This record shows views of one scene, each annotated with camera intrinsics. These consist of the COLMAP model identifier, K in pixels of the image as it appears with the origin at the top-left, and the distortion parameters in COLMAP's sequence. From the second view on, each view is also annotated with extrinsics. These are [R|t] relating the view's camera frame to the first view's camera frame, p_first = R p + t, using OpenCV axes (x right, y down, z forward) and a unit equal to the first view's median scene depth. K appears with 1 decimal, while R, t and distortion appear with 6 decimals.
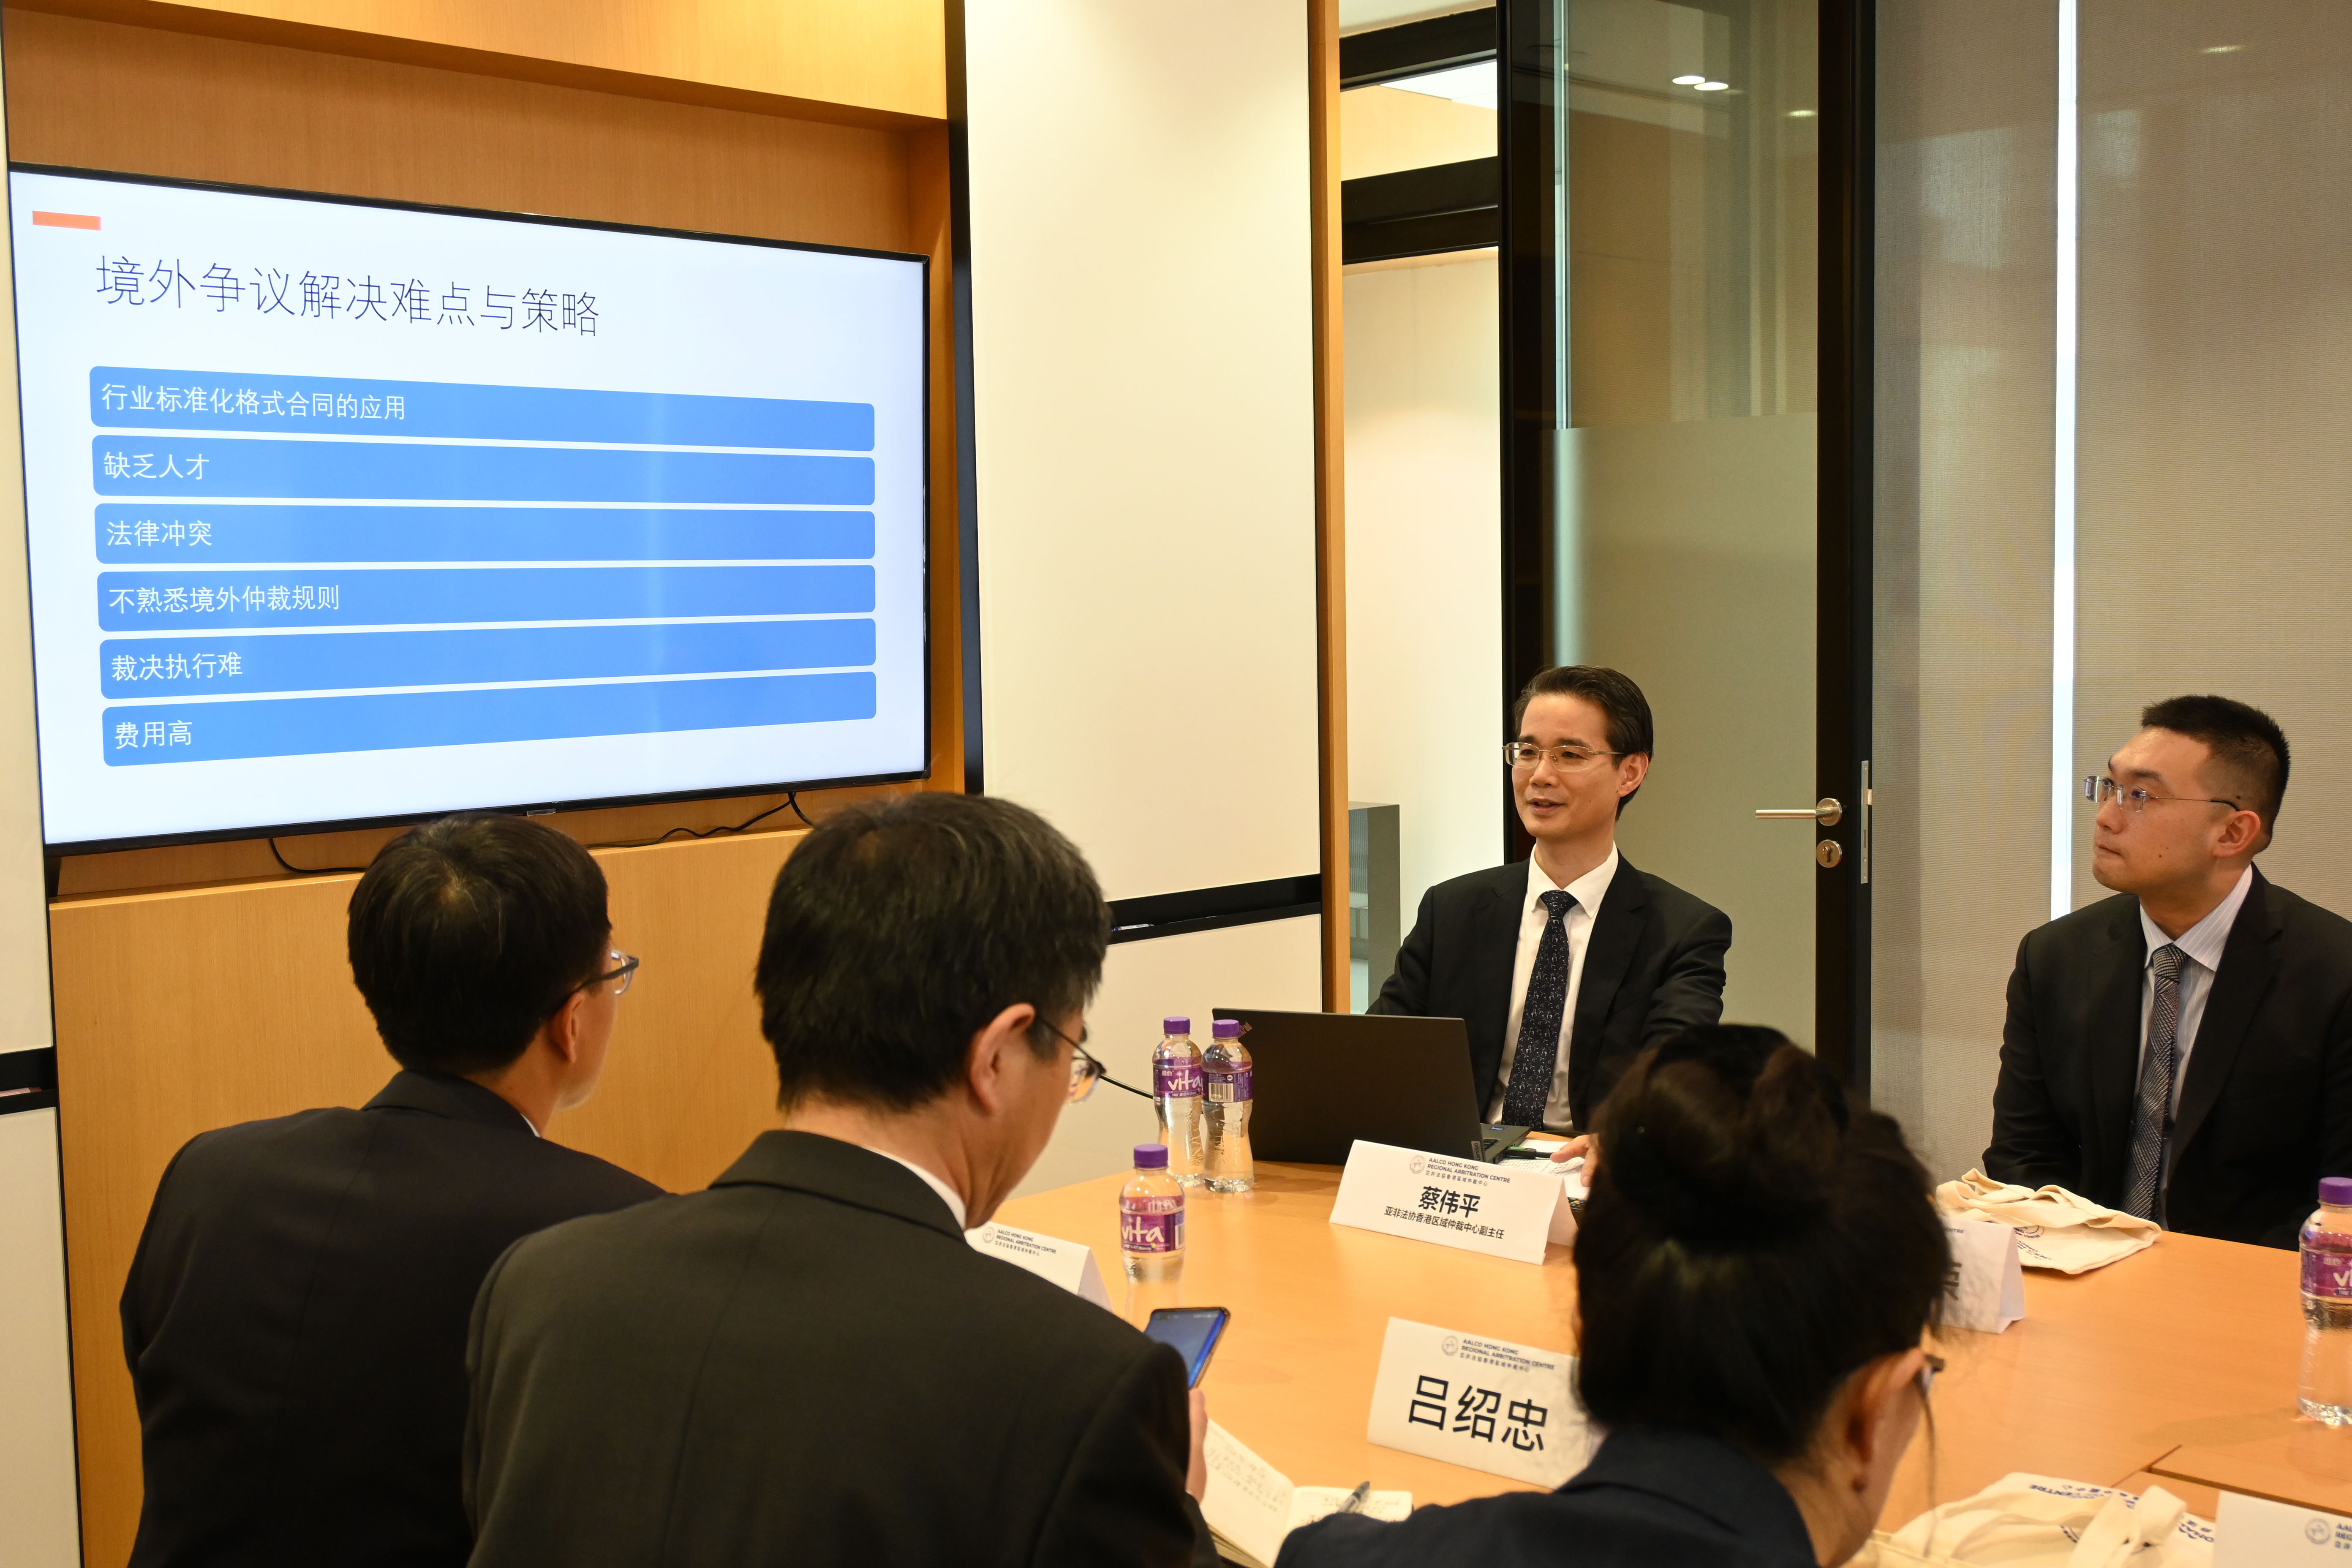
lens RADIAL K [[2556.4, 0, 1176.0], [0, 2556.4, 784.0], [0, 0, 1]] dist [-0.012118, -0.015047]
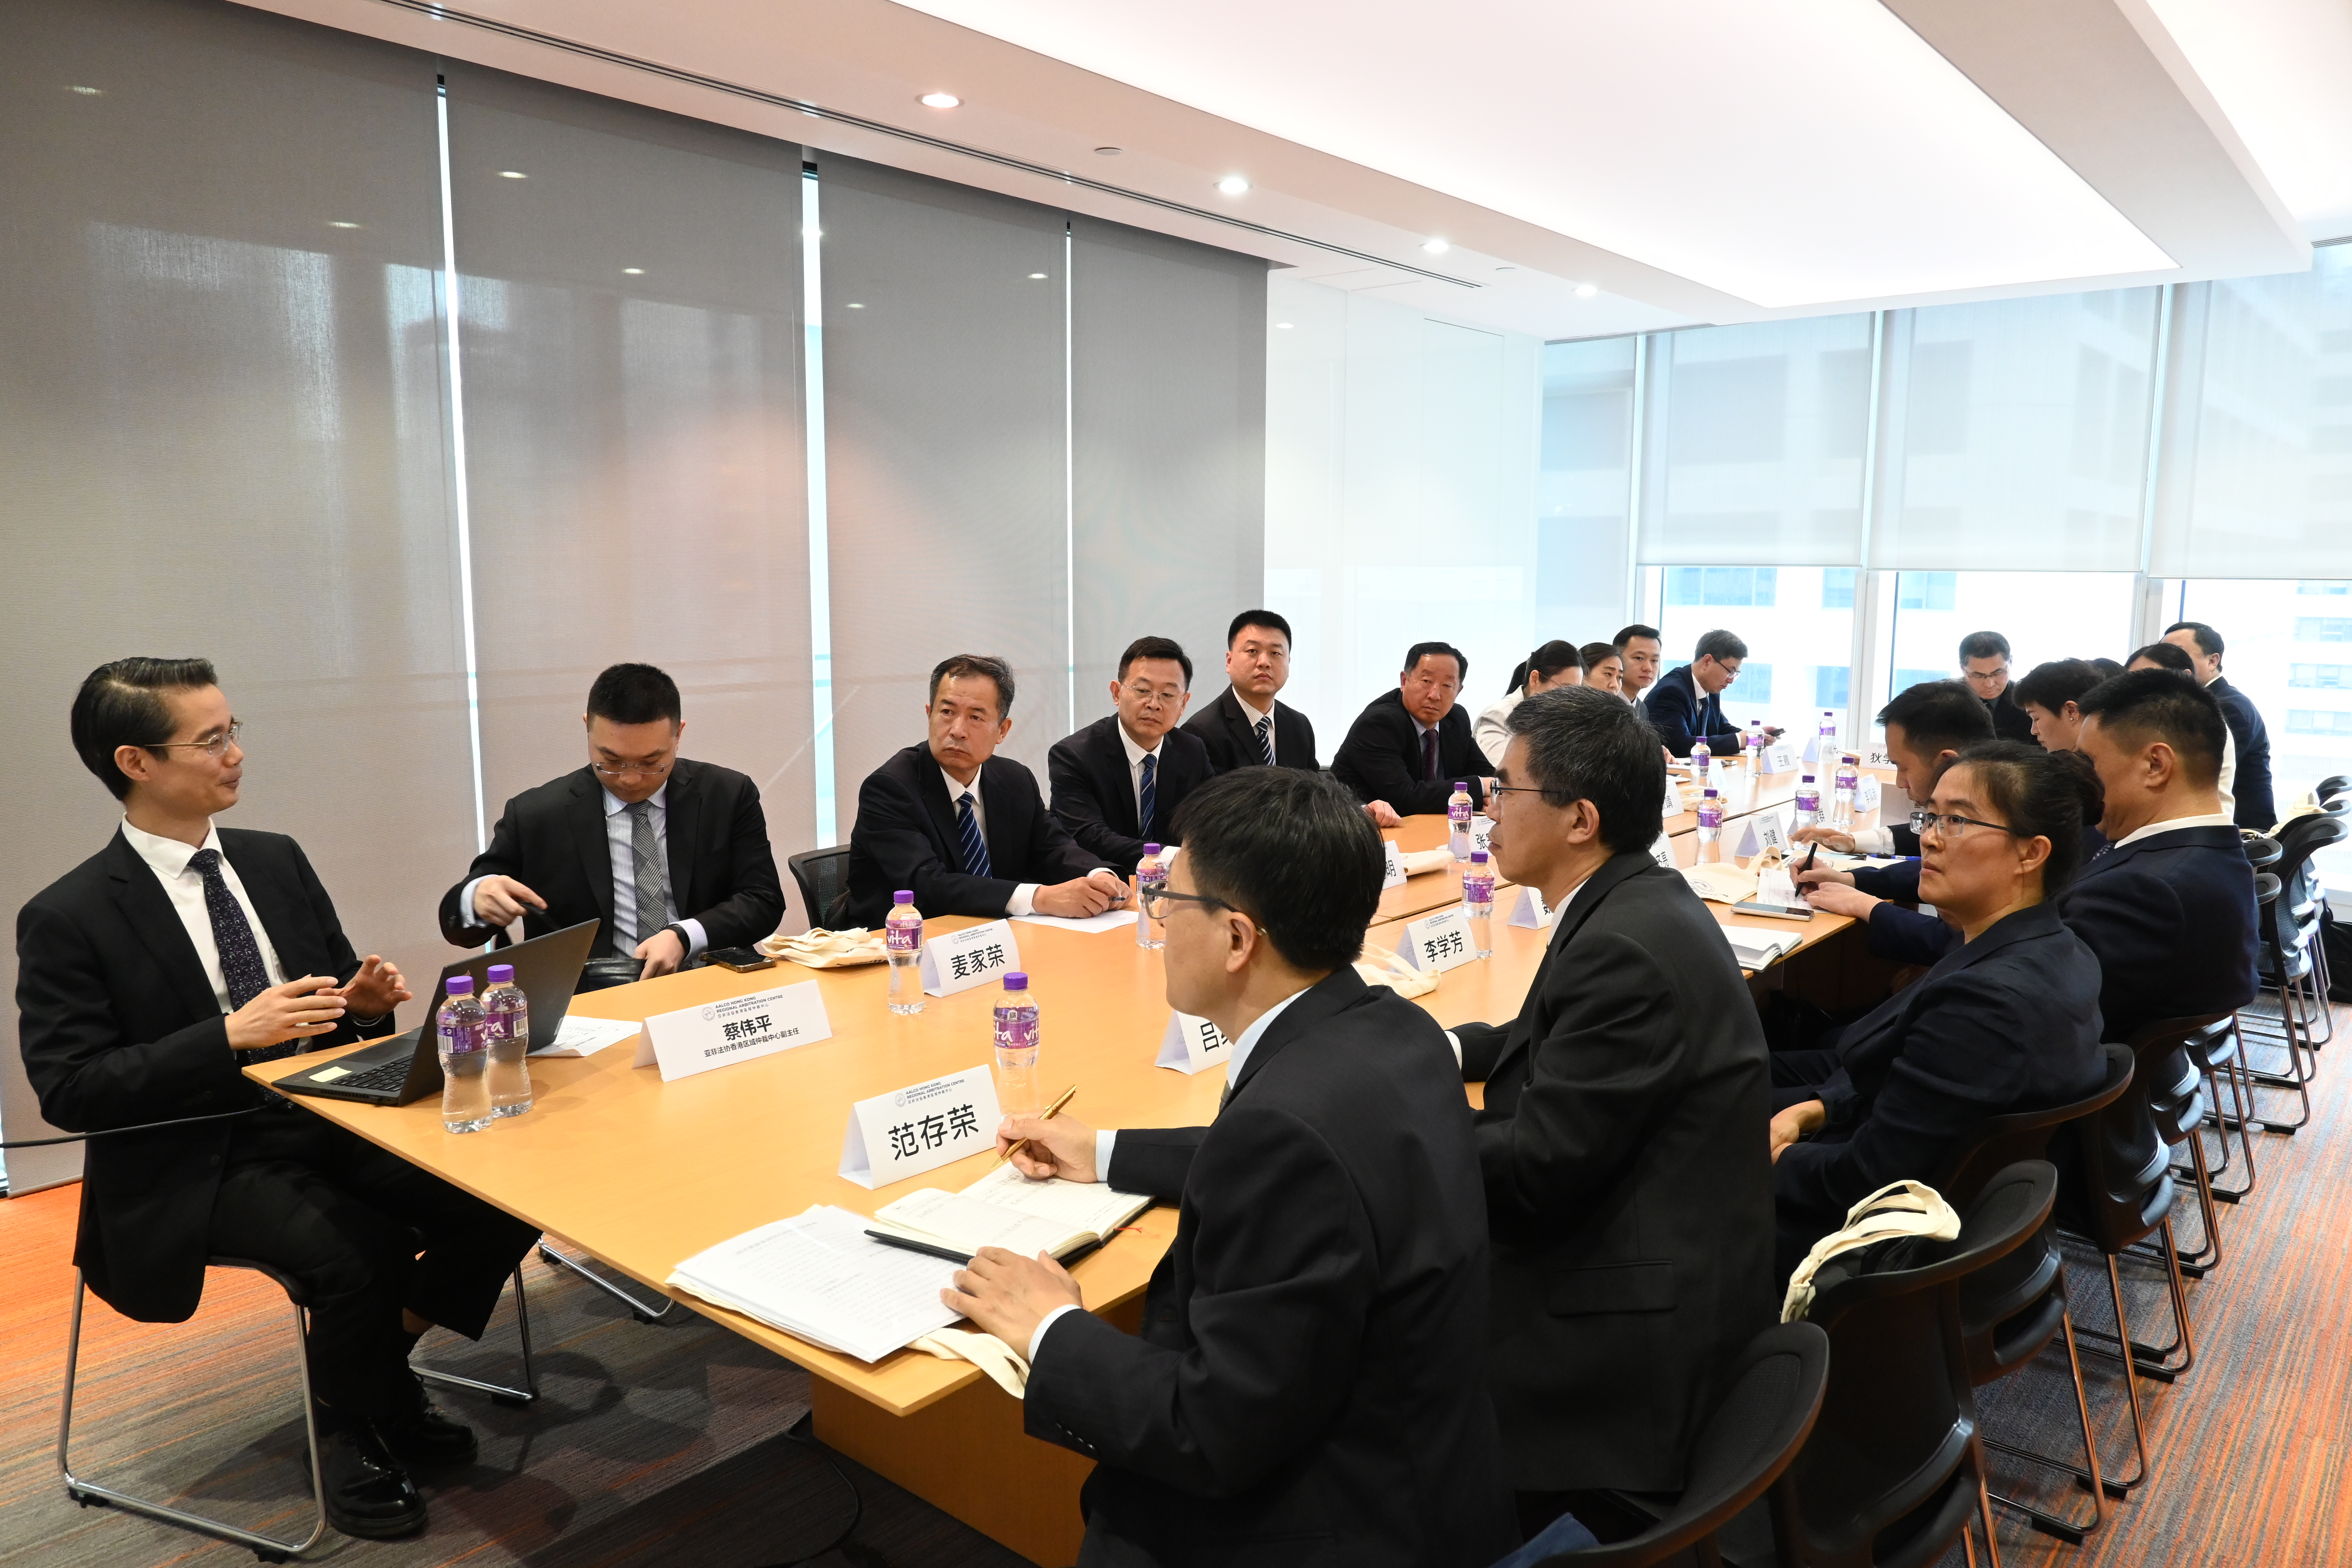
lens RADIAL K [[1567.4, 0, 1176.0], [0, 1567.4, 784.0], [0, 0, 1]] dist [-0.006607, -0.001053]
pose [[-0.049043, -0.106136, 0.993141, -0.747758], [0.059805, 0.992242, 0.108993, -0.048751], [-0.997005, 0.064740, -0.042315, 0.798641]]
